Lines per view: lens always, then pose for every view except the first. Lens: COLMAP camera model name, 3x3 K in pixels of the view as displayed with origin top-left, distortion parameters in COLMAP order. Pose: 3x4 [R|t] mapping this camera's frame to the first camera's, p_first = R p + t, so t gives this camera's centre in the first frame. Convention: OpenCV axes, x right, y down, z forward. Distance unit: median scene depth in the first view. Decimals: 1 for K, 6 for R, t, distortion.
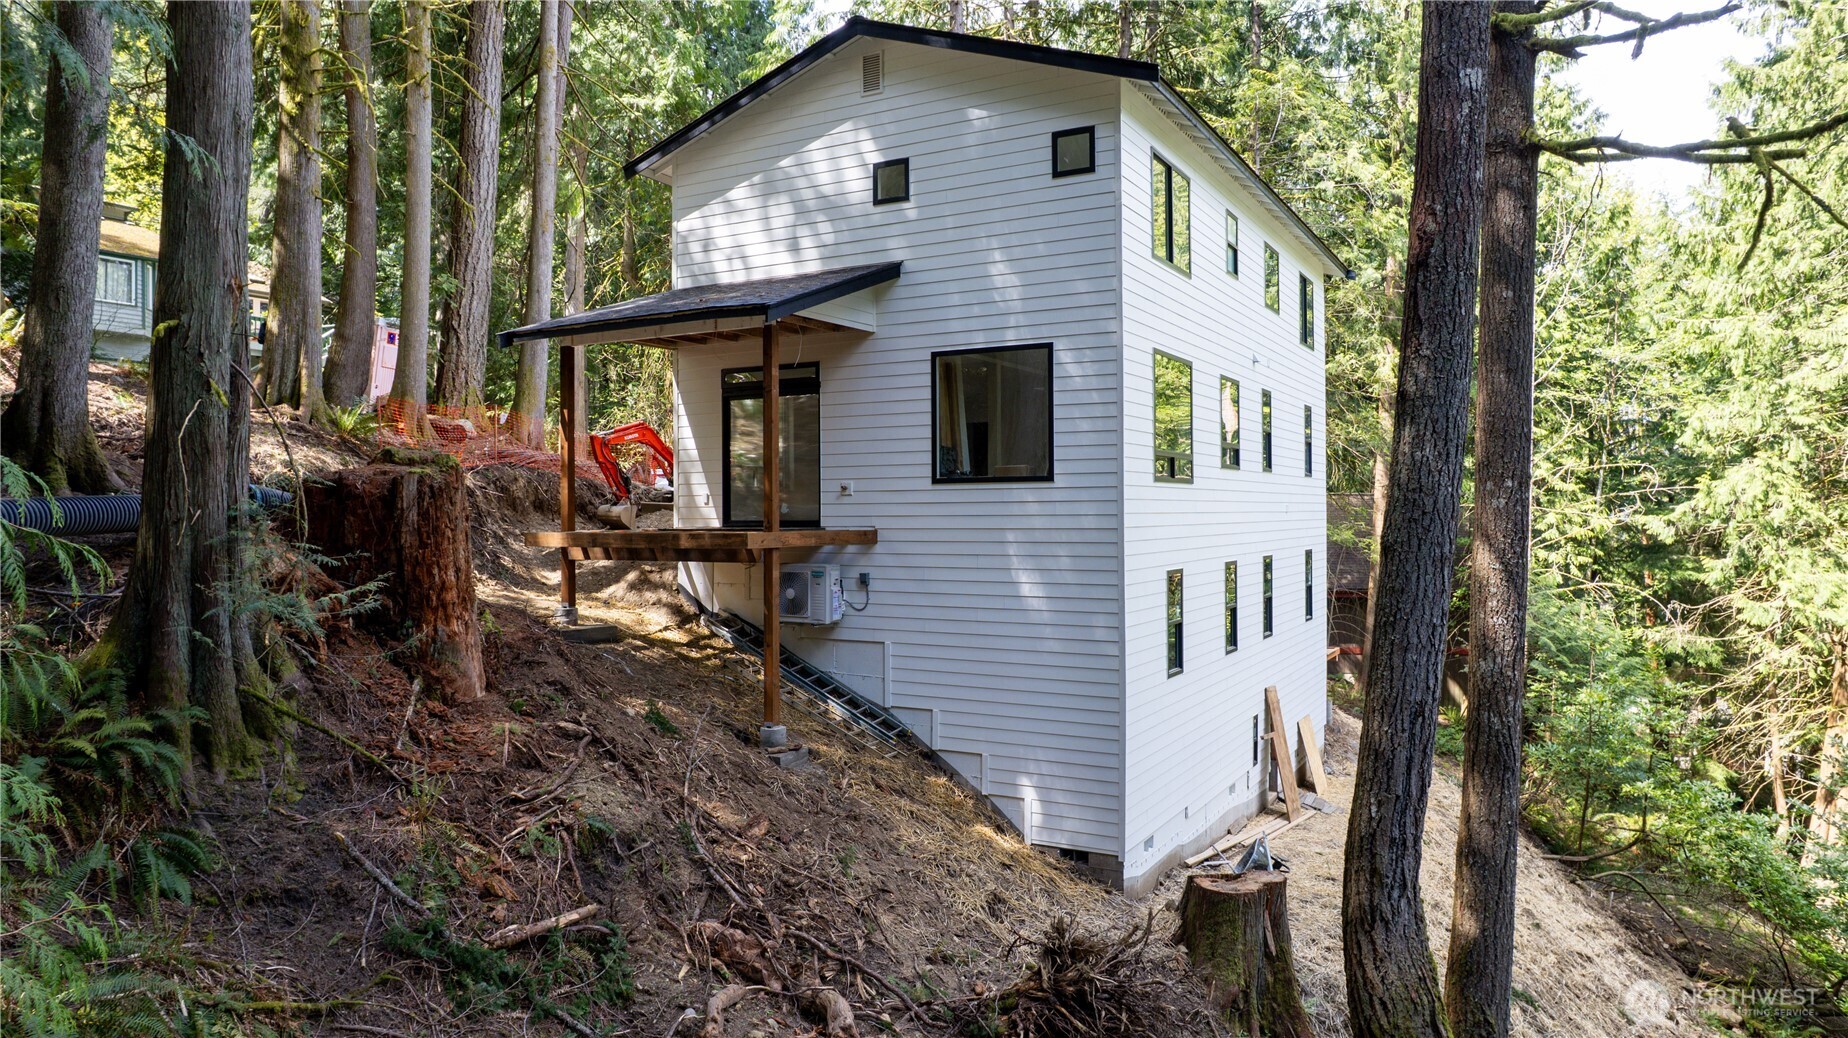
lens RADIAL K [[1180.2, 0, 924.0], [0, 1180.2, 519.0], [0, 0, 1]] dist [-0.048696, 0.001176]
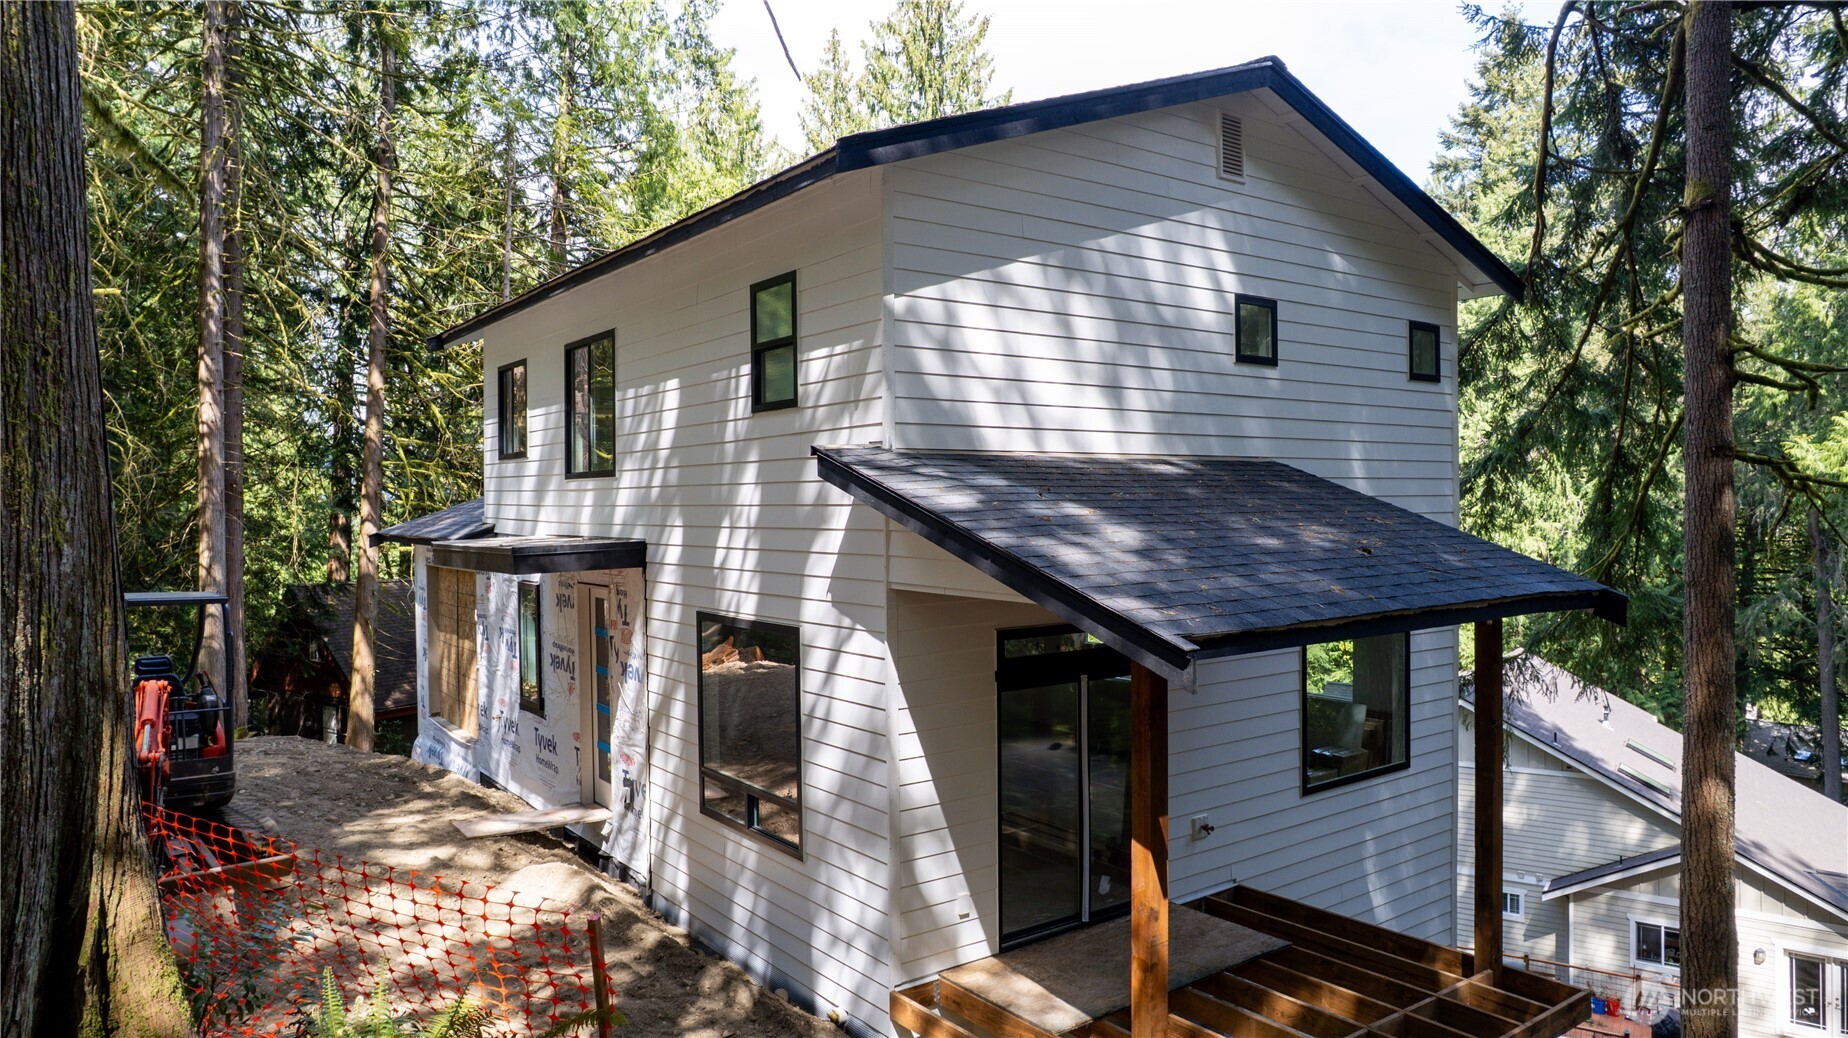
lens RADIAL K [[1183.6, 0, 924.0], [0, 1183.6, 519.0], [0, 0, 1]] dist [-0.074323, 0.061212]
pose [[0.417176, -0.009344, 0.908778, -0.647161], [0.016641, 0.999858, 0.002641, -0.181612], [-0.908673, 0.014022, 0.417272, 0.859471]]
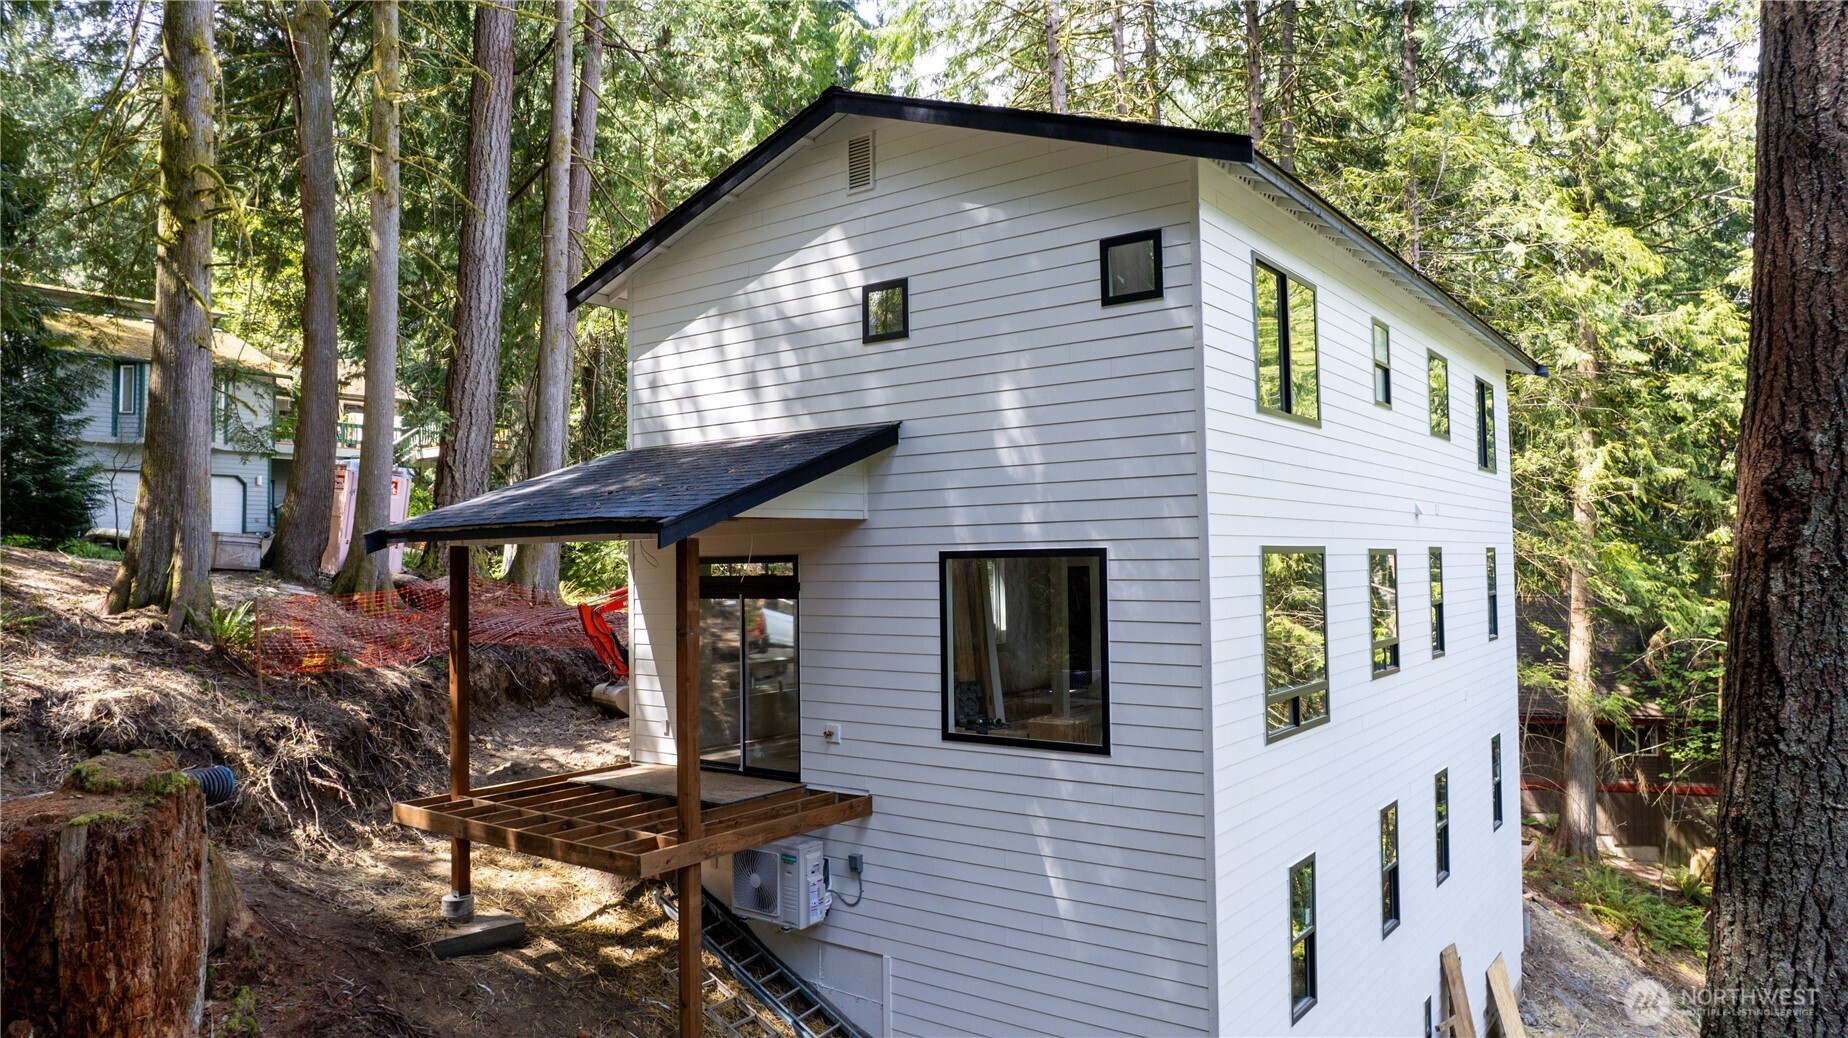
lens RADIAL K [[1183.6, 0, 924.0], [0, 1183.6, 519.0], [0, 0, 1]] dist [-0.074323, 0.061212]
pose [[0.991716, -0.013376, -0.127750, 0.082087], [0.007858, 0.999018, -0.043601, -0.122487], [0.128208, 0.042236, 0.990848, 0.280052]]
